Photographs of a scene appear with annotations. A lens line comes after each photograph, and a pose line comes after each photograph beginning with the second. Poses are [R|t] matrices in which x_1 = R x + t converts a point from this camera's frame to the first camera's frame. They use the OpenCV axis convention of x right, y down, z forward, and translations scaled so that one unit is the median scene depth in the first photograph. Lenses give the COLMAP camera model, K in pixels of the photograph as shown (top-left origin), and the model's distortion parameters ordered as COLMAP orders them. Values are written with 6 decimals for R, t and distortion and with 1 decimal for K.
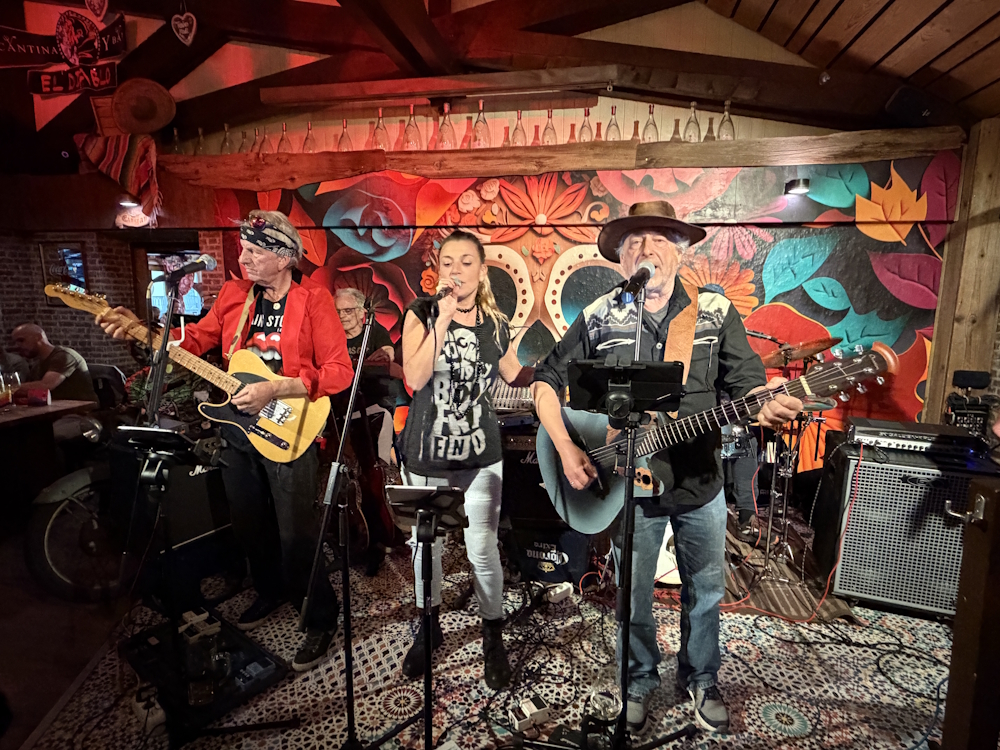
lens RADIAL K [[541.6, 0, 496.4], [0, 541.6, 377.5], [0, 0, 1]] dist [0.000904, 0.000799]
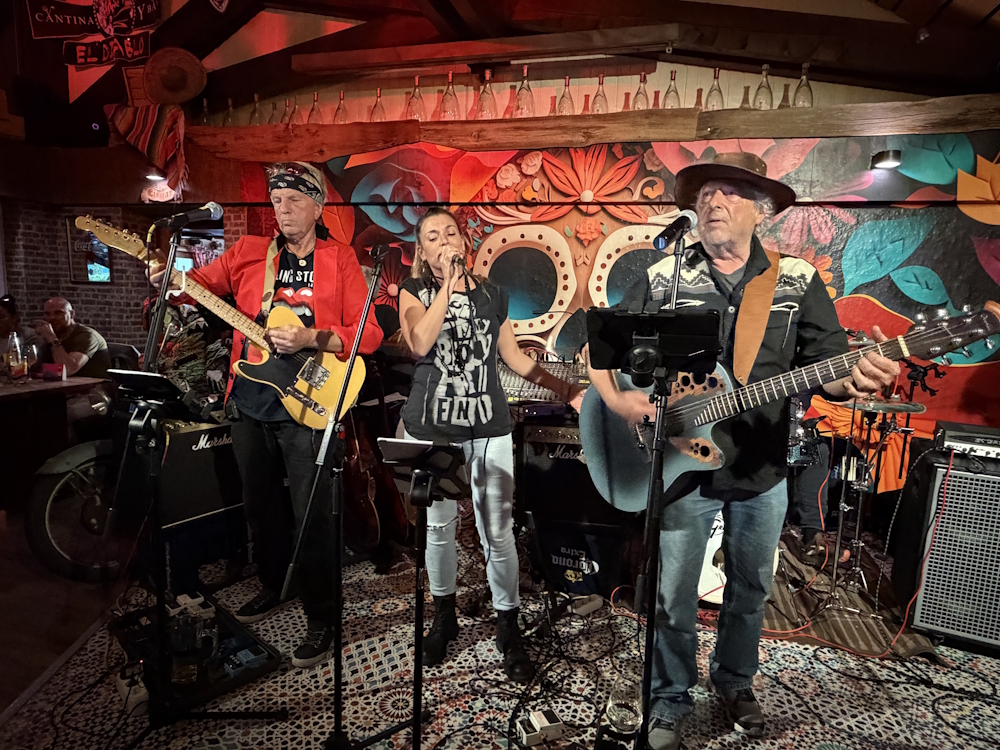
lens RADIAL K [[596.7, 0, 493.7], [0, 596.7, 379.5], [0, 0, 1]] dist [-0.002689, 0.004723]
pose [[0.995816, 0.038147, -0.083043, 0.024385], [-0.039798, 0.999040, -0.018314, 0.040772], [0.082265, 0.021543, 0.996378, 0.007483]]
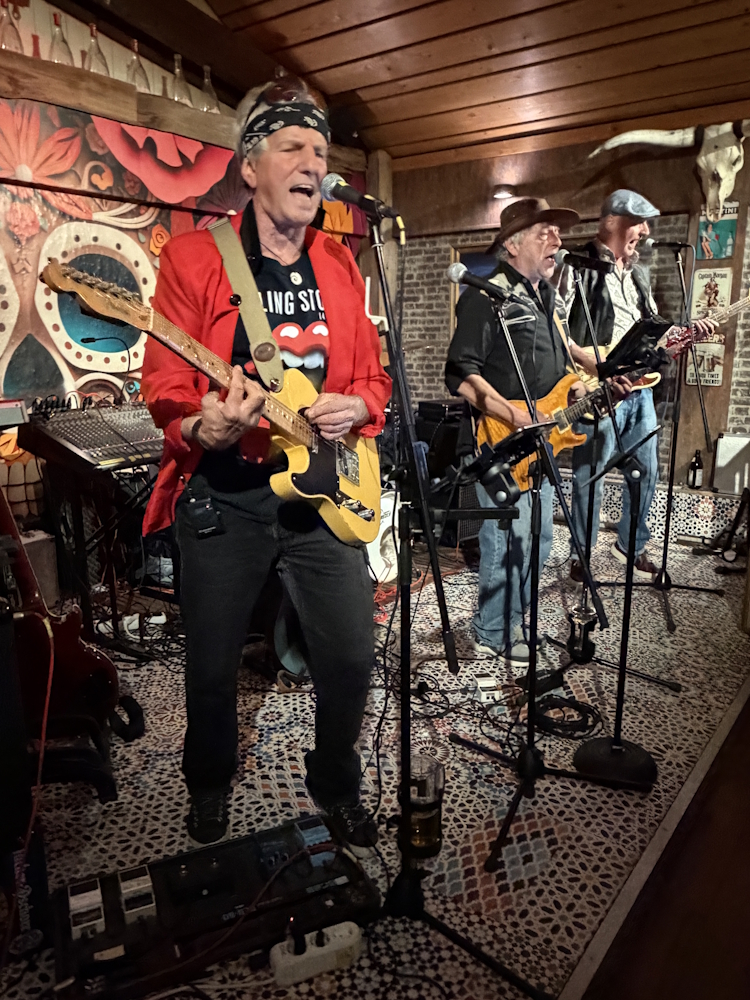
lens RADIAL K [[759.1, 0, 366.0], [0, 759.1, 489.3], [0, 0, 1]] dist [0.025325, -0.018611]
pose [[0.441409, -0.200184, 0.874691, -0.674078], [0.147953, 0.977692, 0.149093, -0.003150], [-0.885024, 0.063602, 0.461180, 0.282171]]
